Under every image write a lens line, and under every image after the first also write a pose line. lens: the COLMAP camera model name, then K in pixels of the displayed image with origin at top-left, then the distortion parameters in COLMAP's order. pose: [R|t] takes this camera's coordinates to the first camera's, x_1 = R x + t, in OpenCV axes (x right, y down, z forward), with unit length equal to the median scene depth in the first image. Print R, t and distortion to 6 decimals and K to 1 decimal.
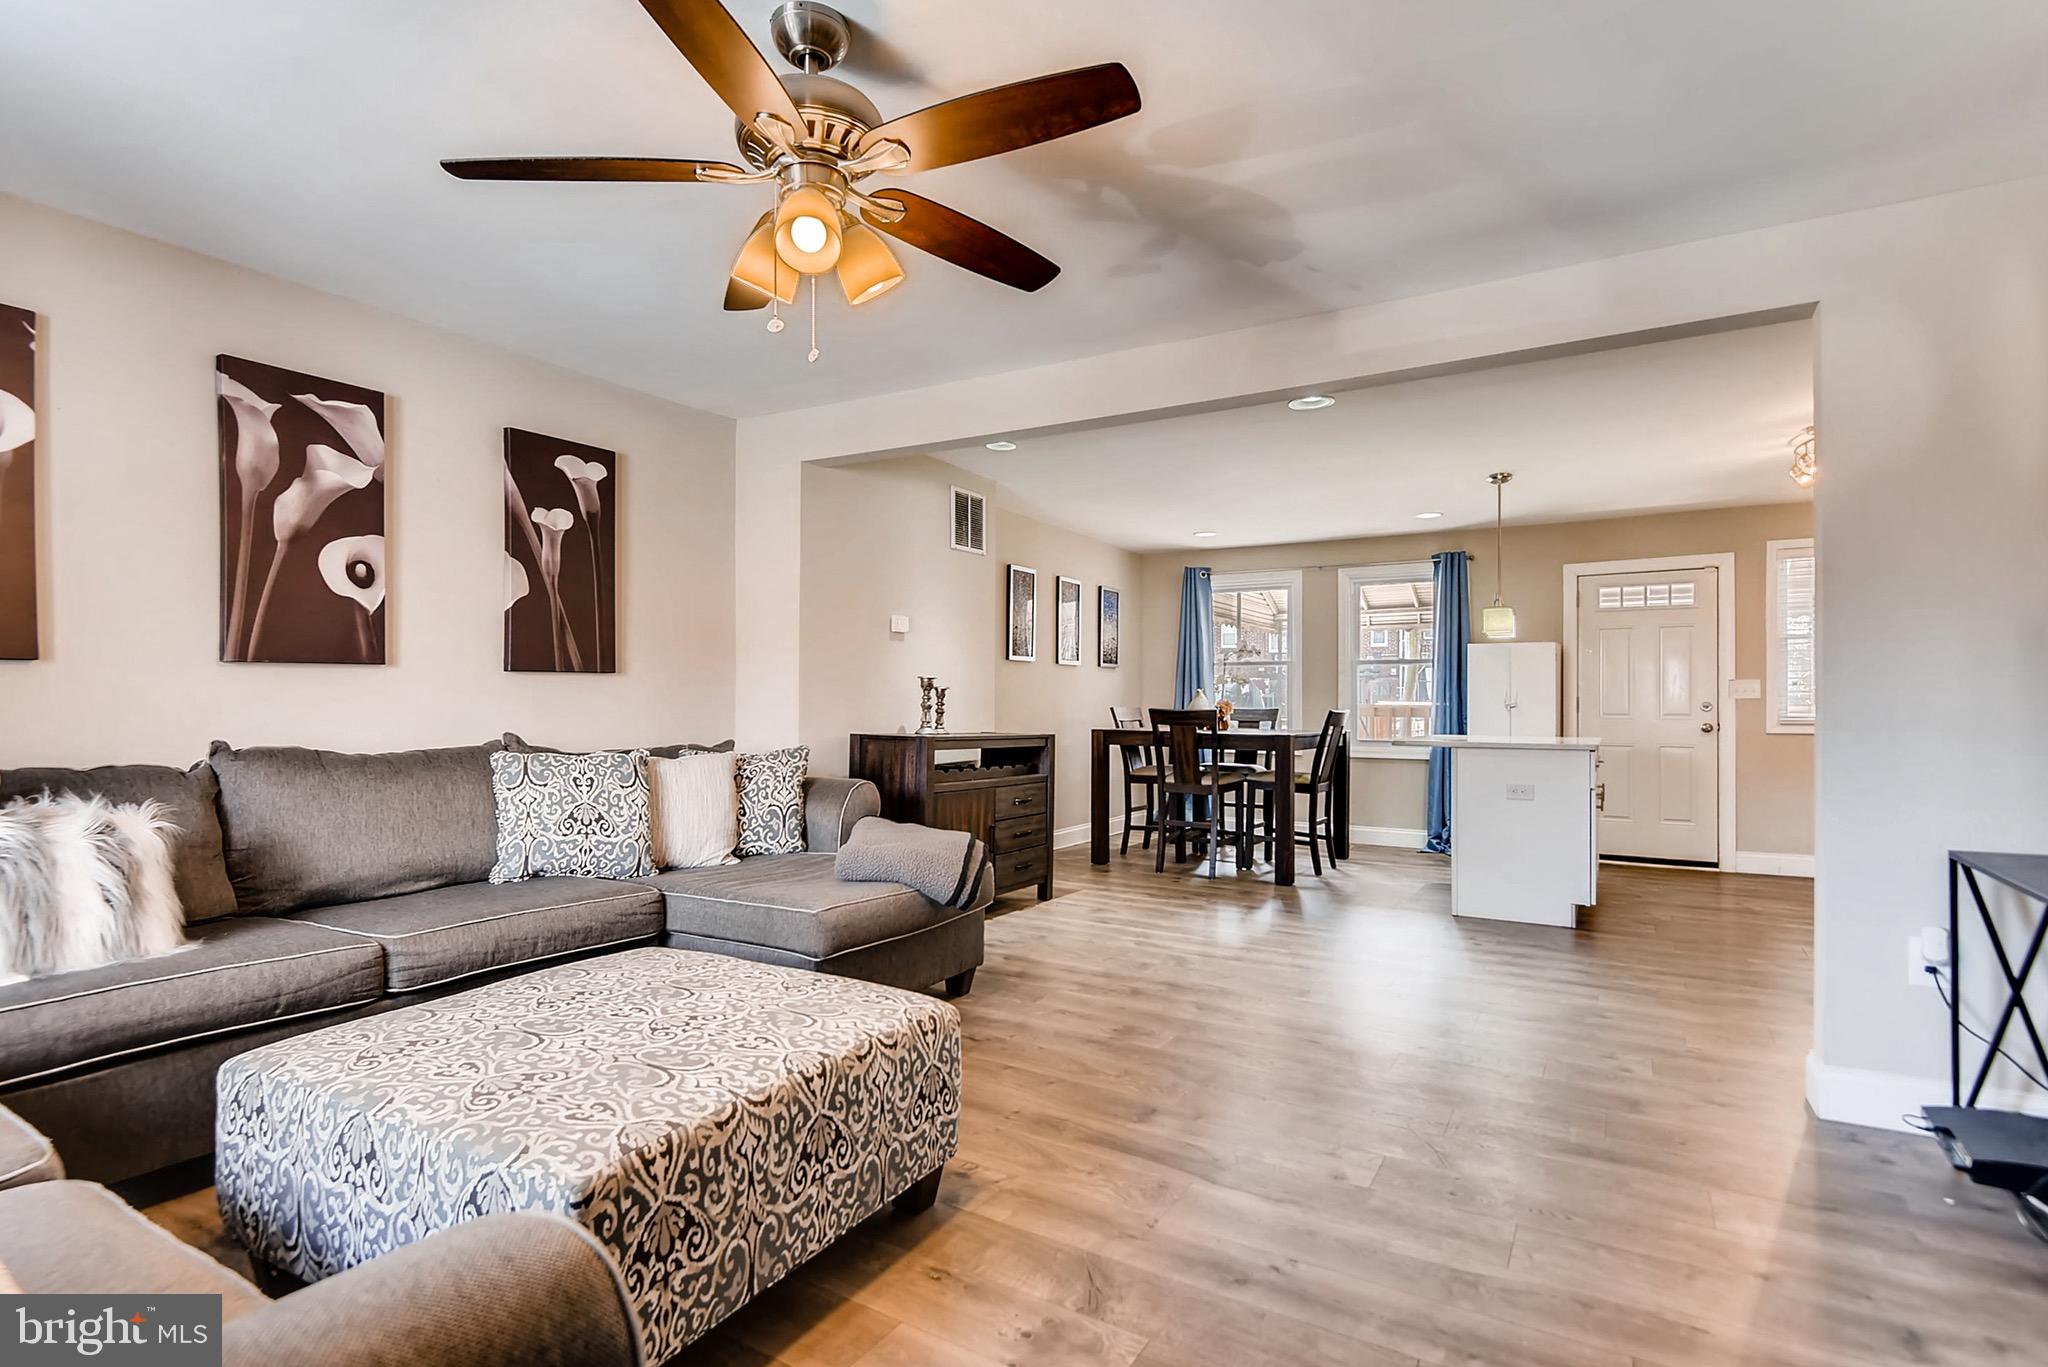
lens RADIAL K [[978.2, 0, 1033.3], [0, 978.2, 689.7], [0, 0, 1]] dist [0.001745, -0.000087]
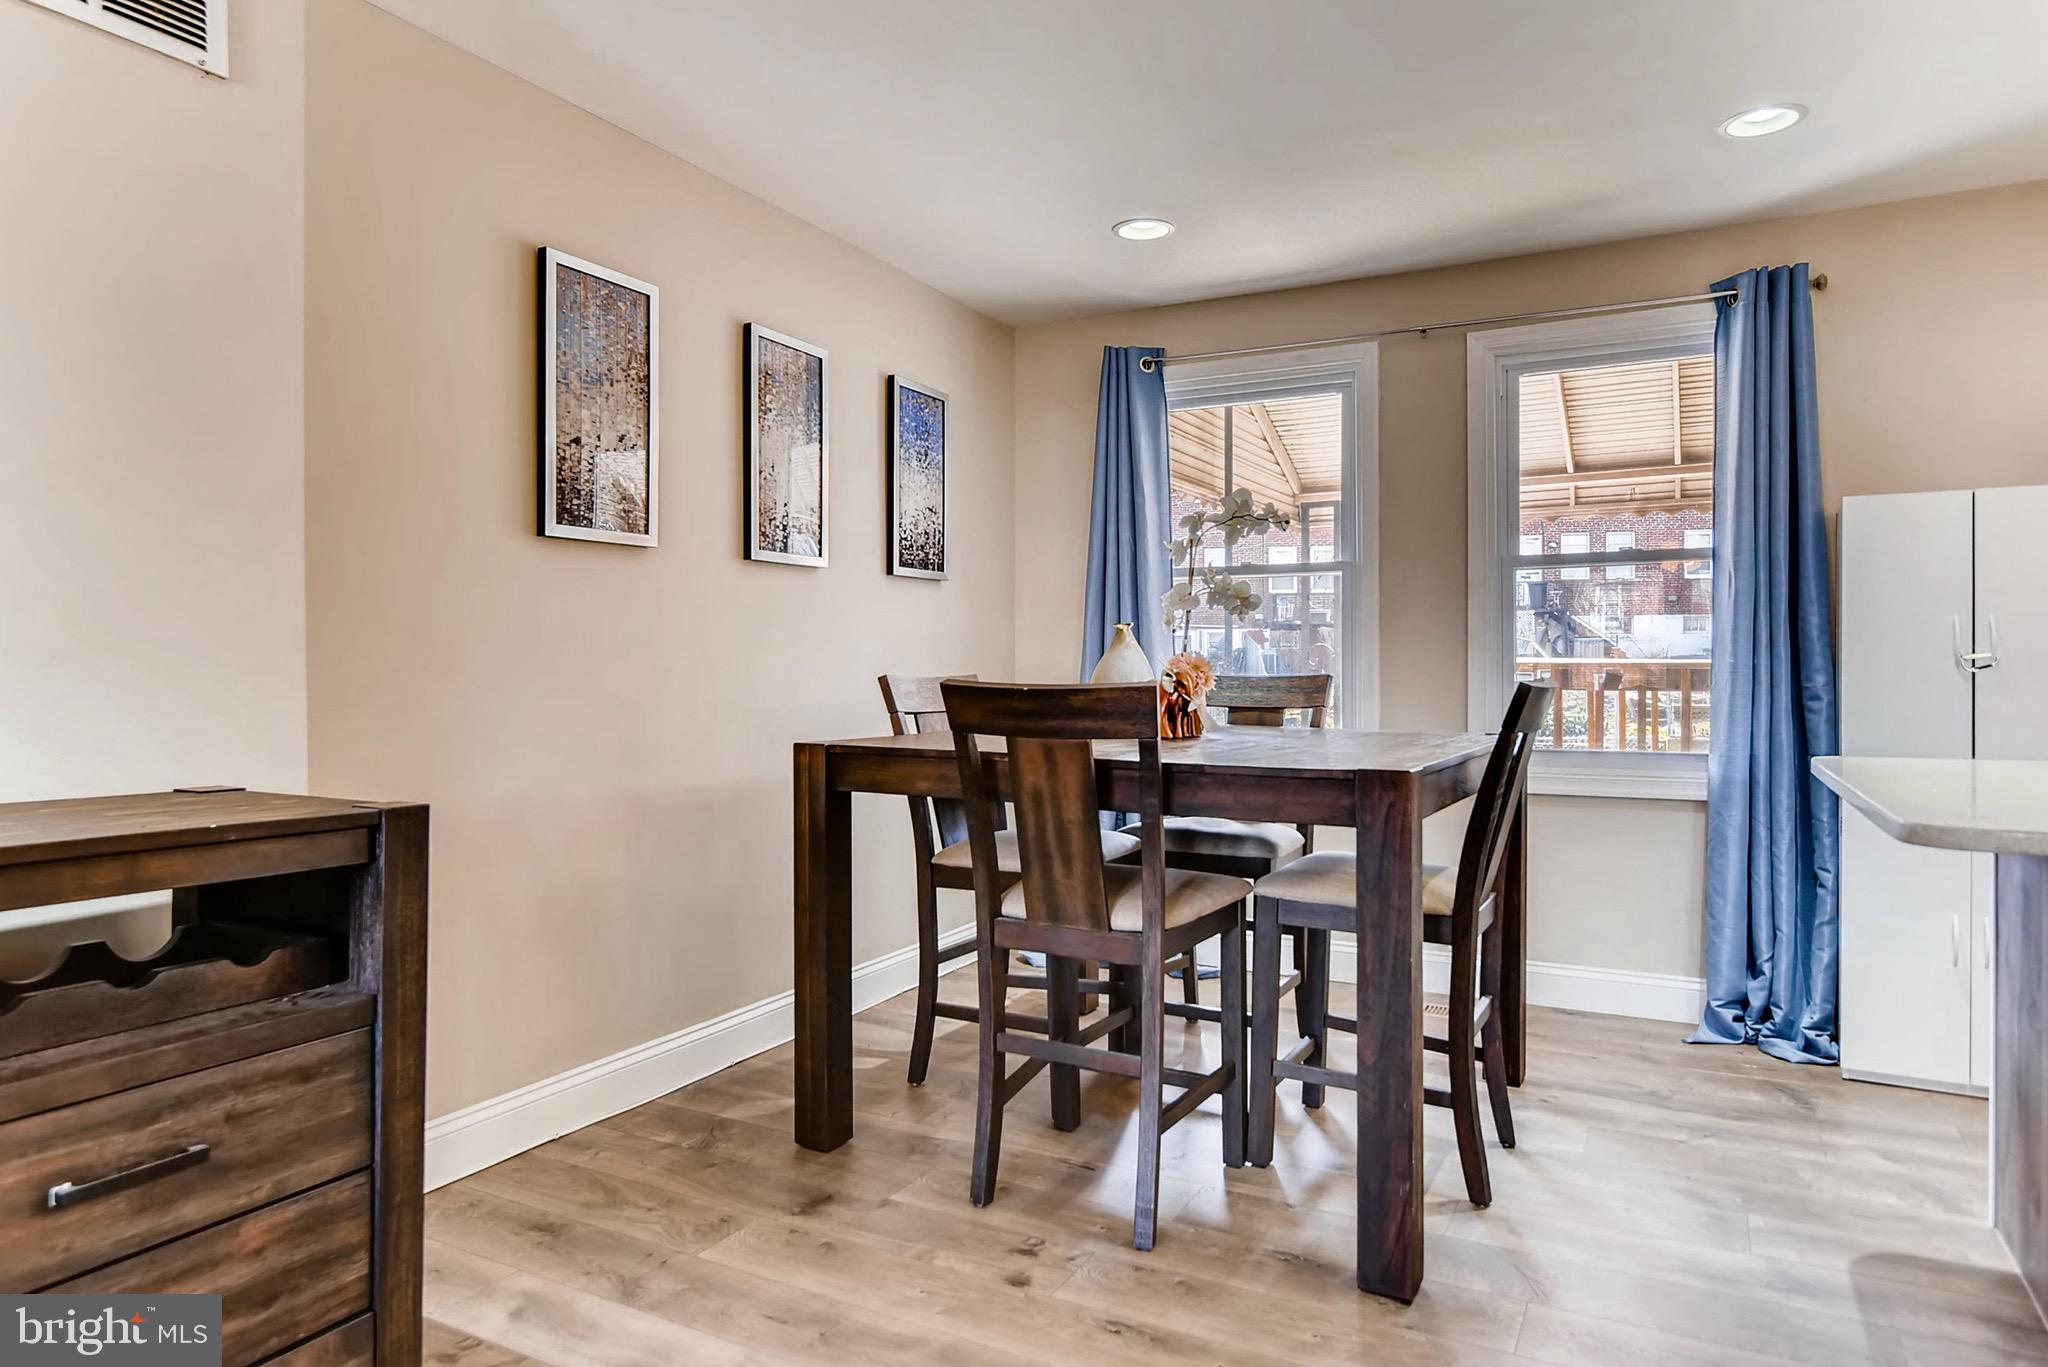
lens RADIAL K [[1250.2, 0, 1052.9], [0, 1250.2, 661.9], [0, 0, 1]] dist [0.008652, -0.007873]
pose [[0.997781, -0.008350, 0.066061, 0.125606], [0.007531, 0.999892, 0.012631, 0.008067], [-0.066159, -0.012106, 0.997736, 0.596686]]
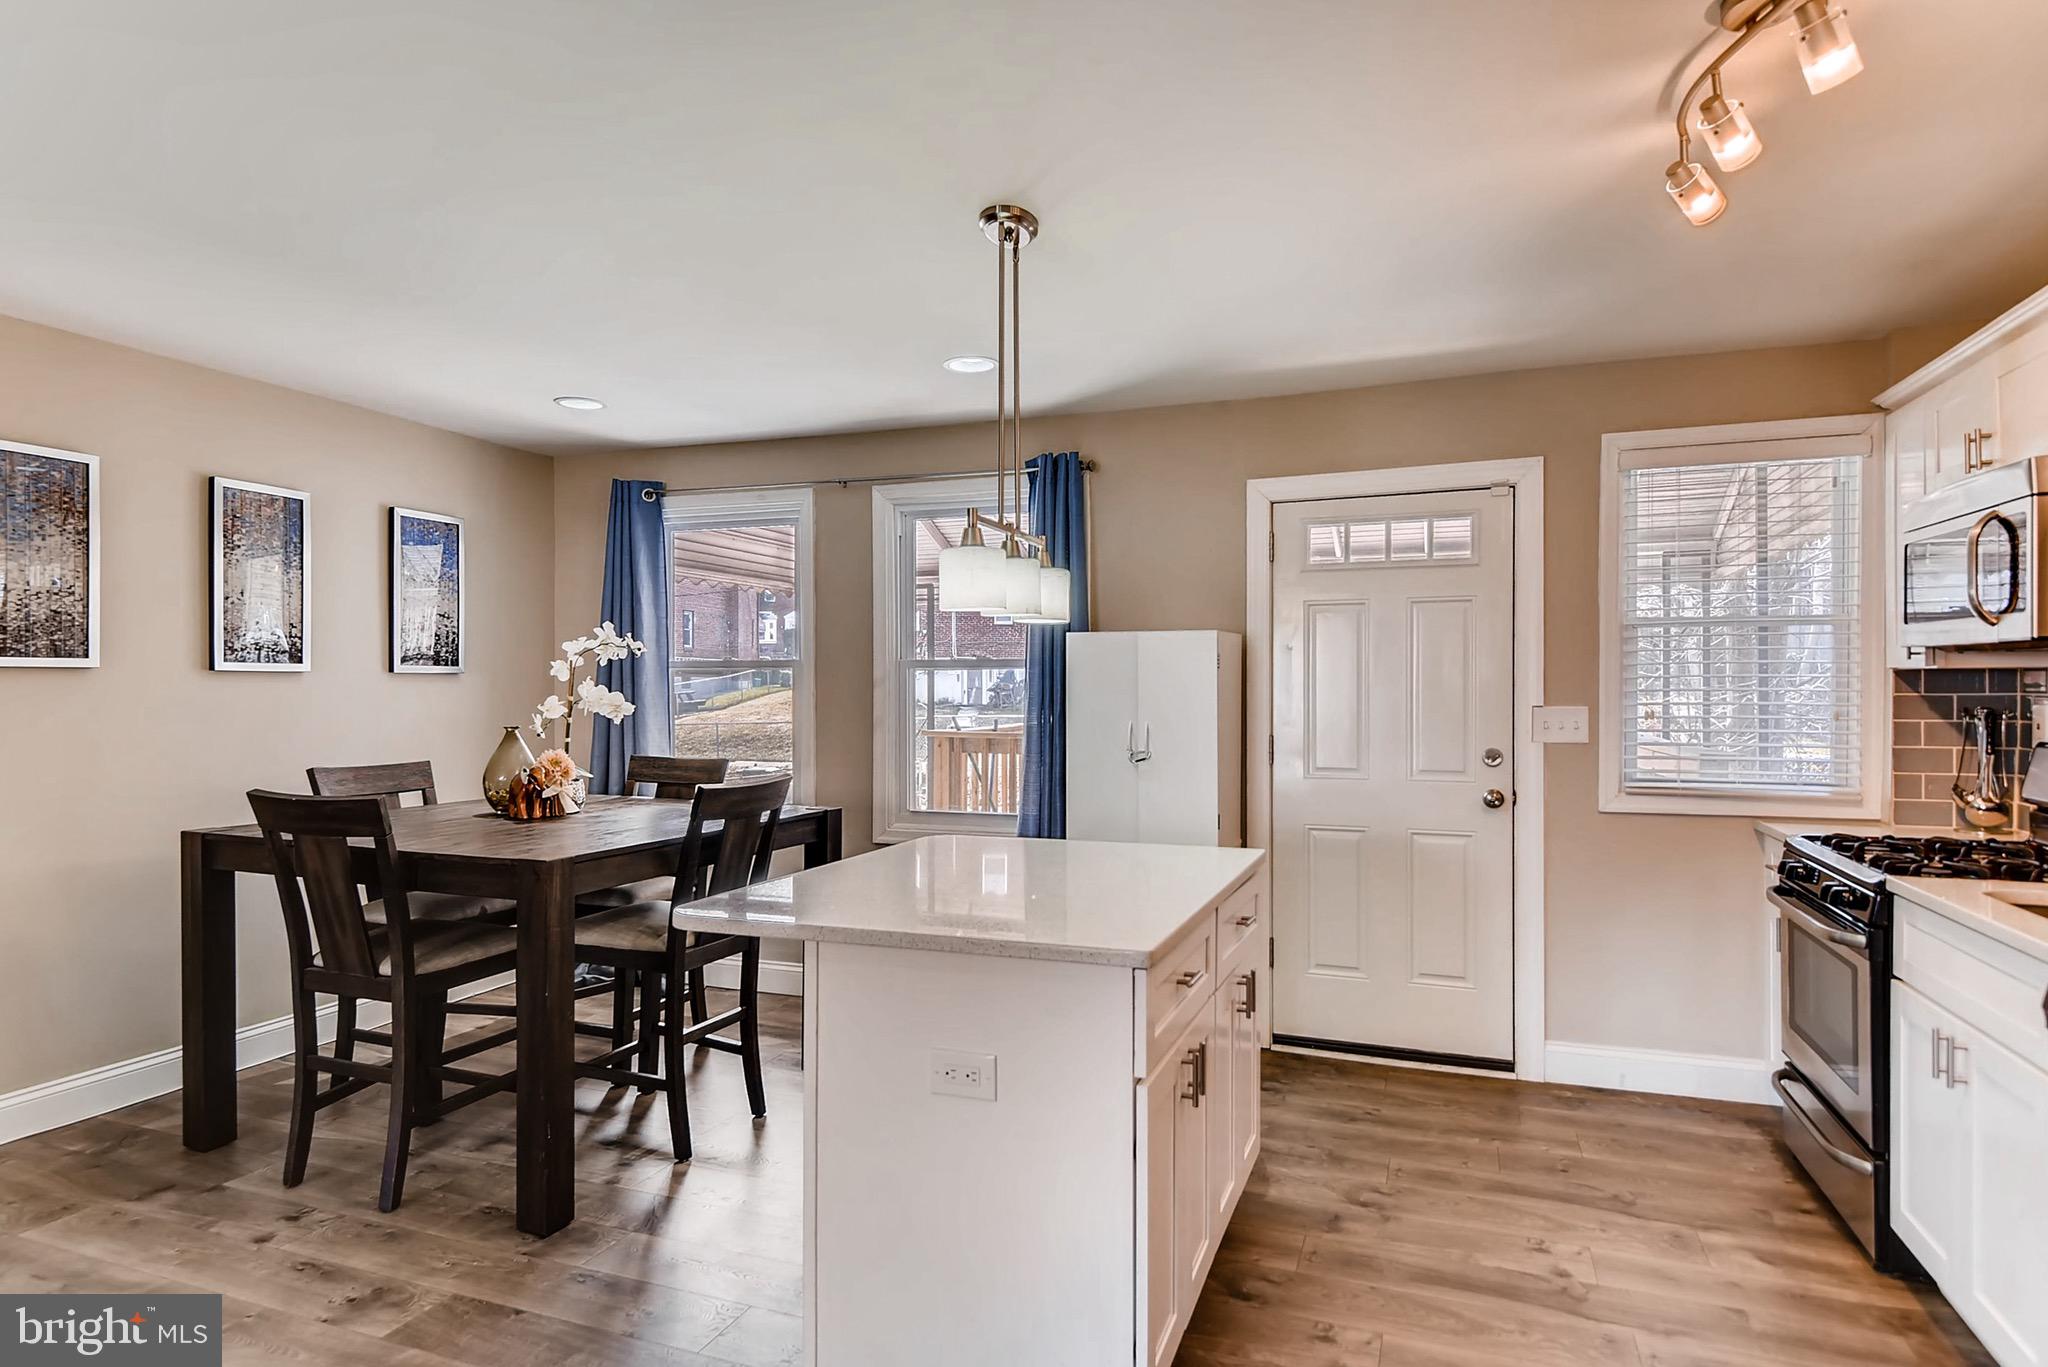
lens RADIAL K [[1146.7, 0, 1018.7], [0, 1146.7, 693.2], [0, 0, 1]] dist [0.020442, -0.008947]
pose [[0.981622, -0.006186, 0.190736, 0.333998], [0.002781, 0.999832, 0.018109, -0.028623], [-0.190816, -0.017246, 0.981474, 0.463413]]
